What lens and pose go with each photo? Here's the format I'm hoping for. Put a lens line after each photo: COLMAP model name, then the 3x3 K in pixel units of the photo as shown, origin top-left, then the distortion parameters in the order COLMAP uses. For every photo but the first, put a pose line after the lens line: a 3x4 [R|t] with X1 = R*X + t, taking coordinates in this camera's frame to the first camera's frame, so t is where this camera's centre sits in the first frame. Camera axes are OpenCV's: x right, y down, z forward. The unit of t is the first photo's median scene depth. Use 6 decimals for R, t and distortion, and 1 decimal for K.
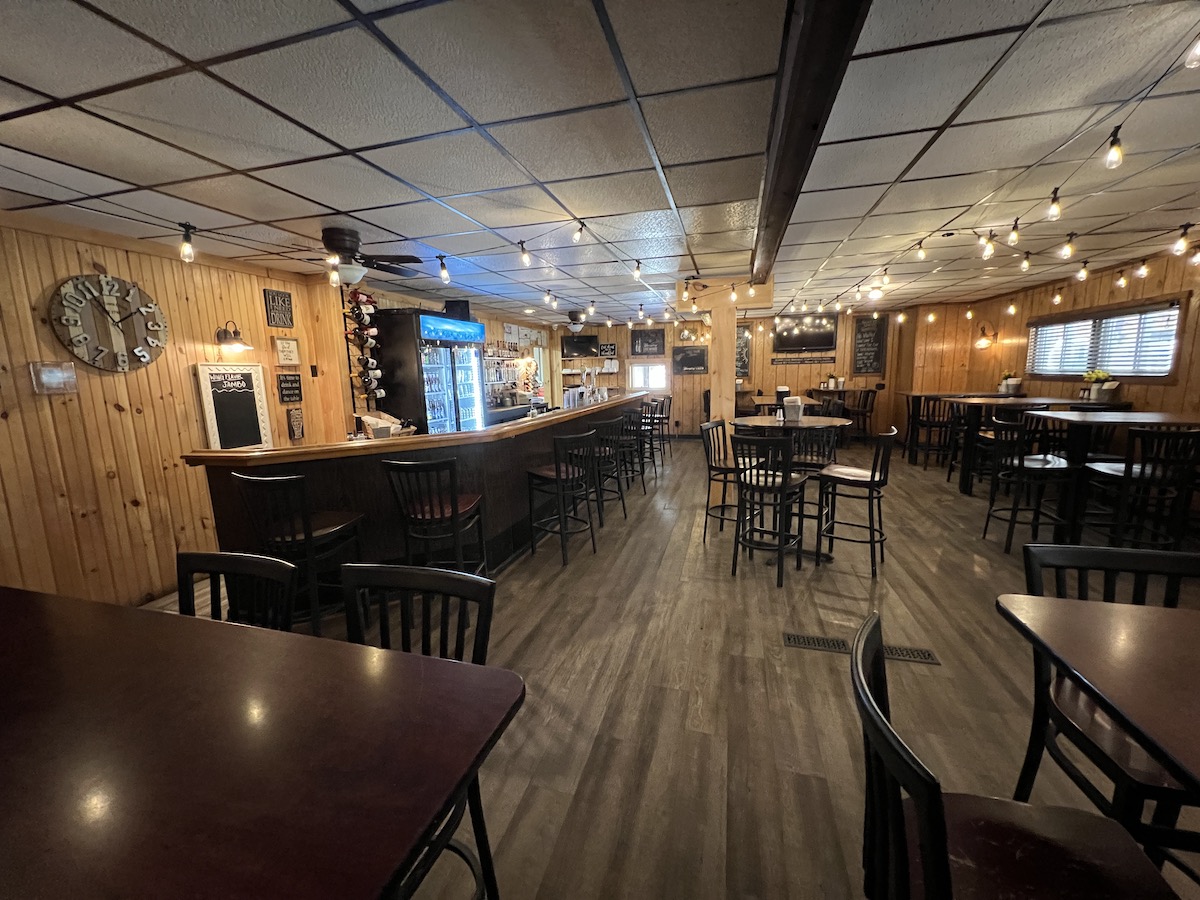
lens RADIAL K [[481.1, 0, 601.4], [0, 481.1, 451.7], [0, 0, 1]] dist [-0.001639, 0.000826]
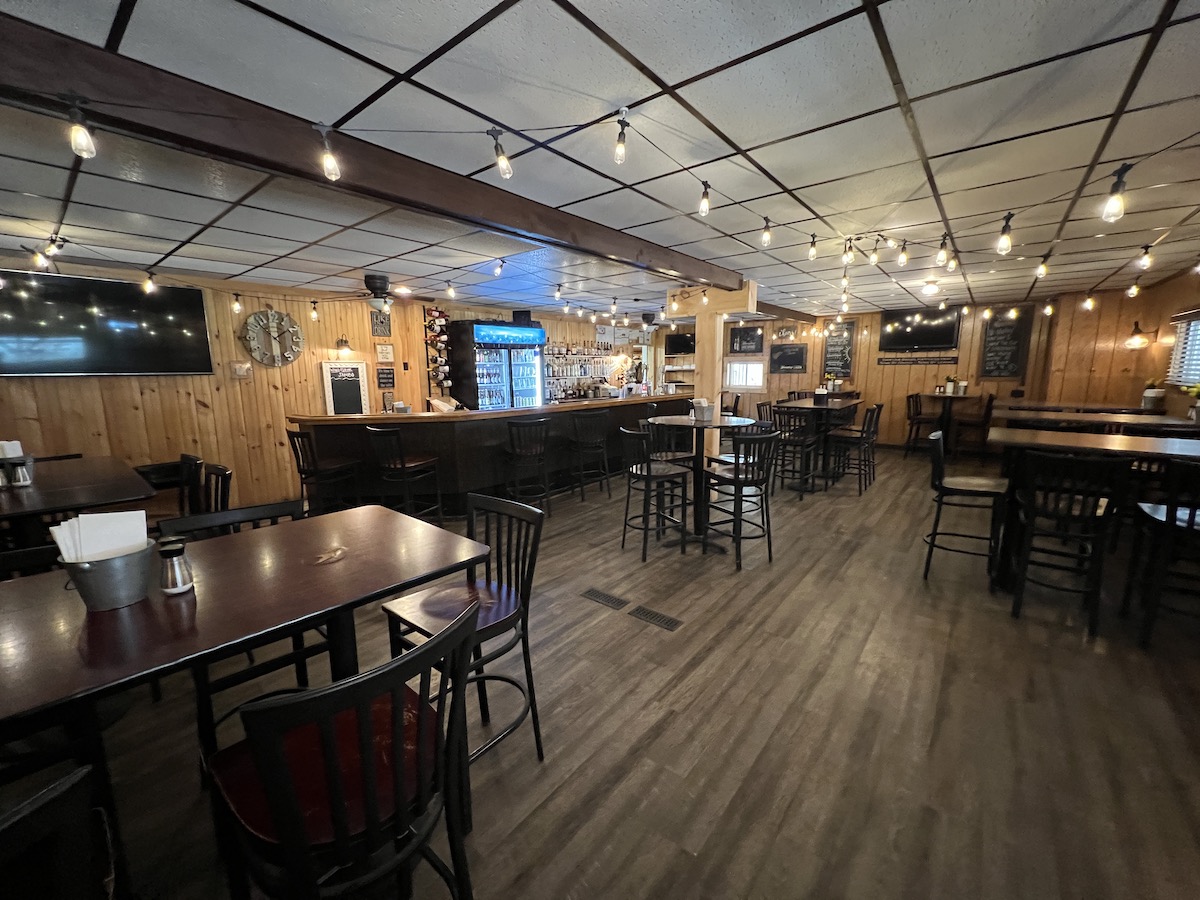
lens RADIAL K [[481.1, 0, 601.7], [0, 481.1, 451.5], [0, 0, 1]] dist [-0.001639, 0.000826]
pose [[0.915107, 0.086889, -0.393738, 0.554920], [-0.081401, 0.996210, 0.030652, -0.008326], [0.394909, 0.004001, 0.918711, -0.082888]]
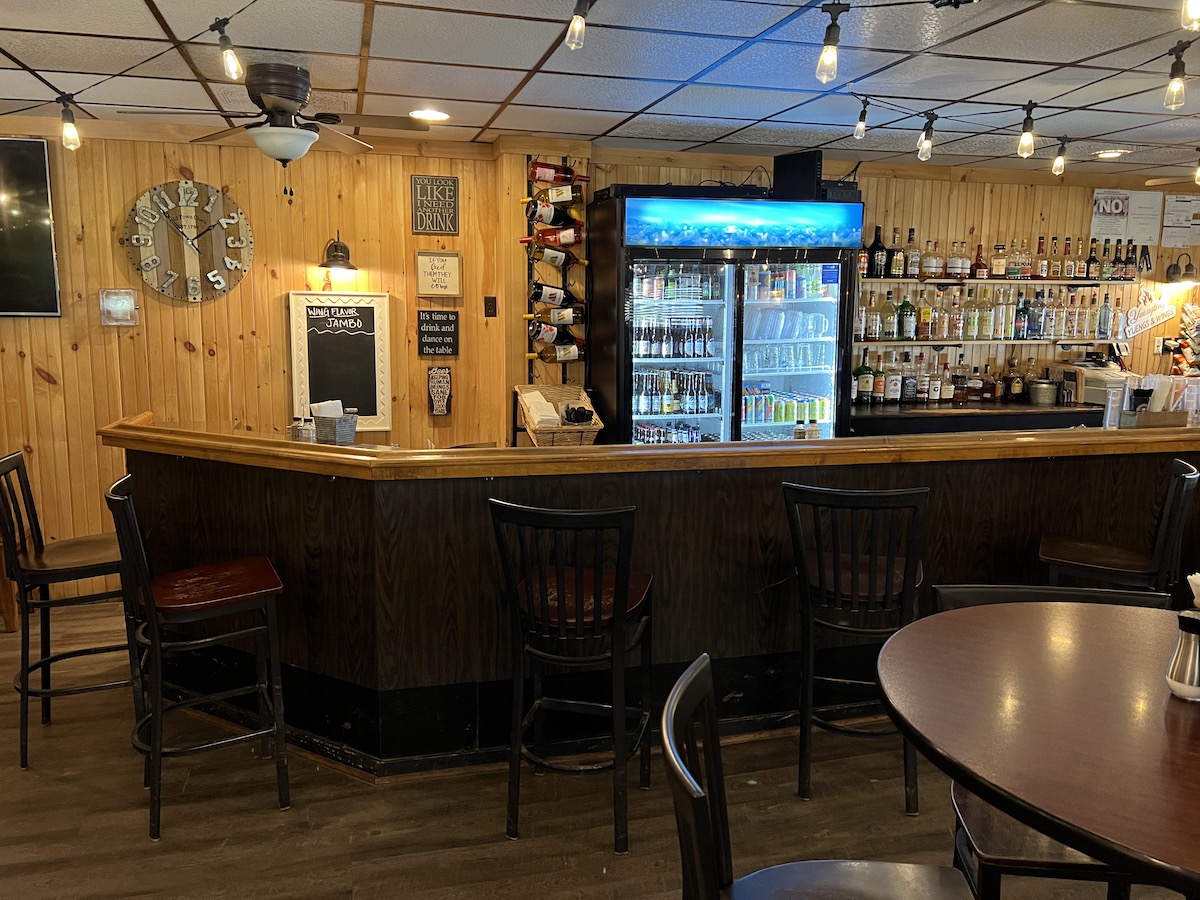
lens RADIAL K [[903.4, 0, 593.4], [0, 903.4, 441.0], [0, 0, 1]] dist [0.064177, -0.075244]
pose [[0.513122, 0.159391, -0.843386, 0.468624], [-0.163573, 0.982757, 0.086212, -0.131097], [0.842585, 0.093717, 0.530346, 0.572526]]
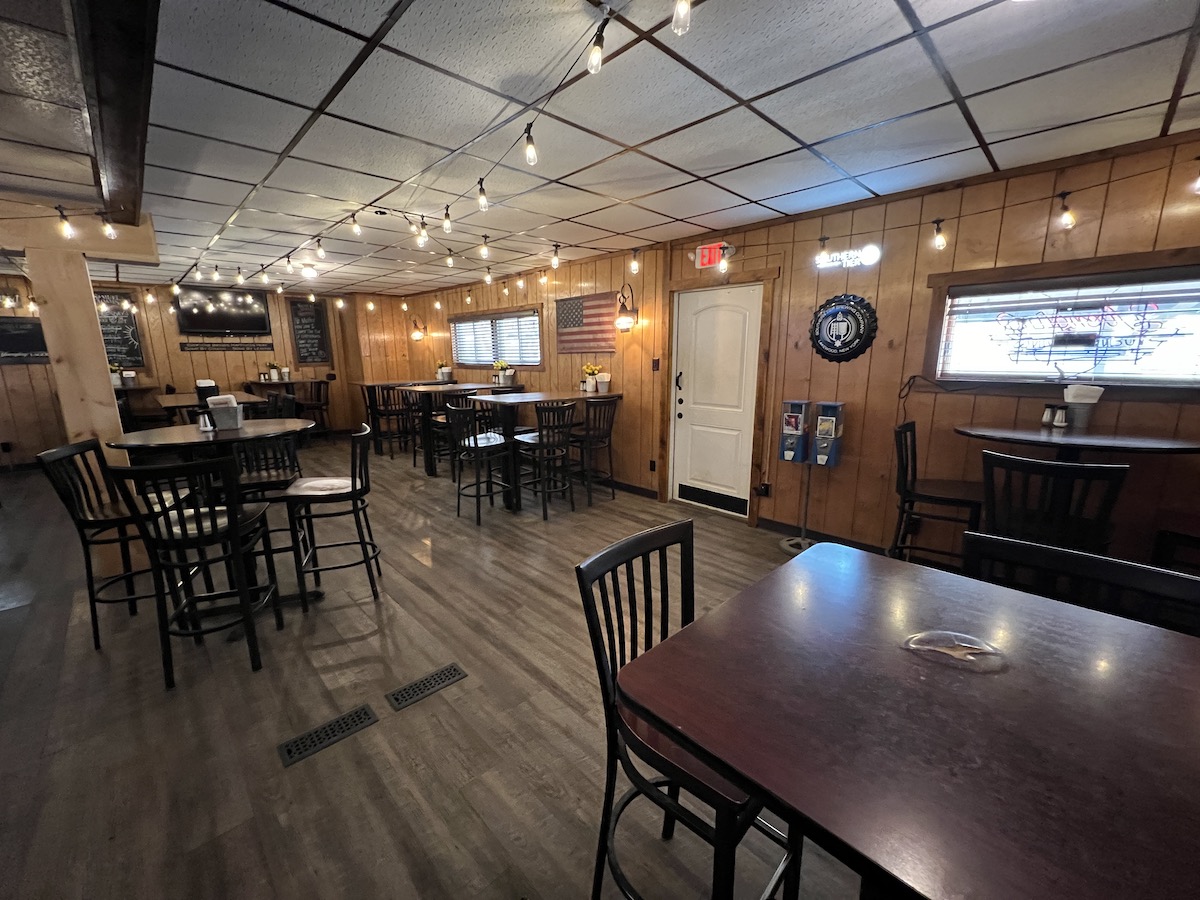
lens RADIAL K [[481.1, 0, 601.0], [0, 481.1, 451.4], [0, 0, 1]] dist [-0.001639, 0.000826]
pose [[0.508934, -0.154028, 0.846913, 0.065205], [0.137144, 0.985803, 0.096874, -0.023190], [-0.849811, 0.066846, 0.522832, 0.150442]]
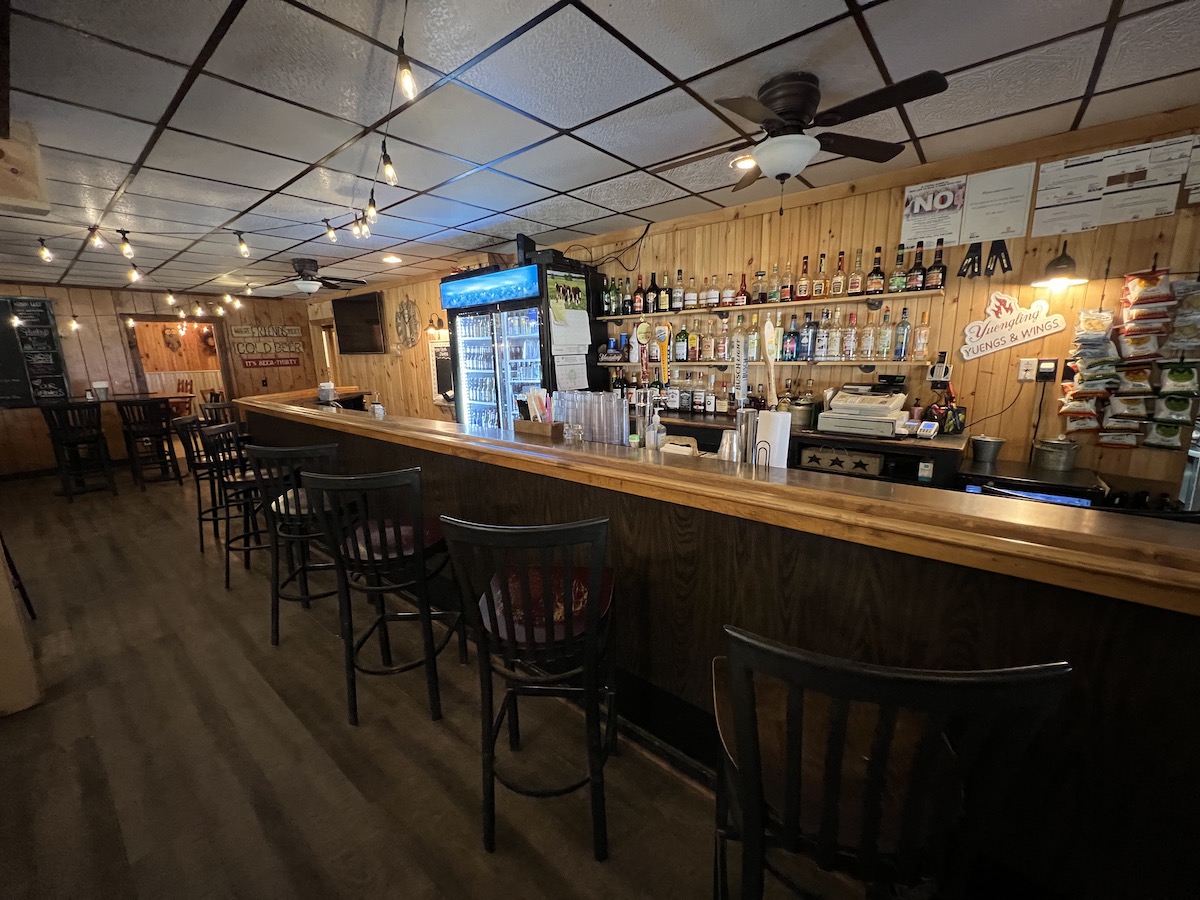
lens RADIAL K [[481.1, 0, 600.3], [0, 481.1, 447.9], [0, 0, 1]] dist [-0.001639, 0.000826]
pose [[-0.408447, 0.211269, -0.887995, 0.430951], [-0.121717, 0.951551, 0.282376, -0.318537], [0.904630, 0.223419, -0.362944, 1.891669]]
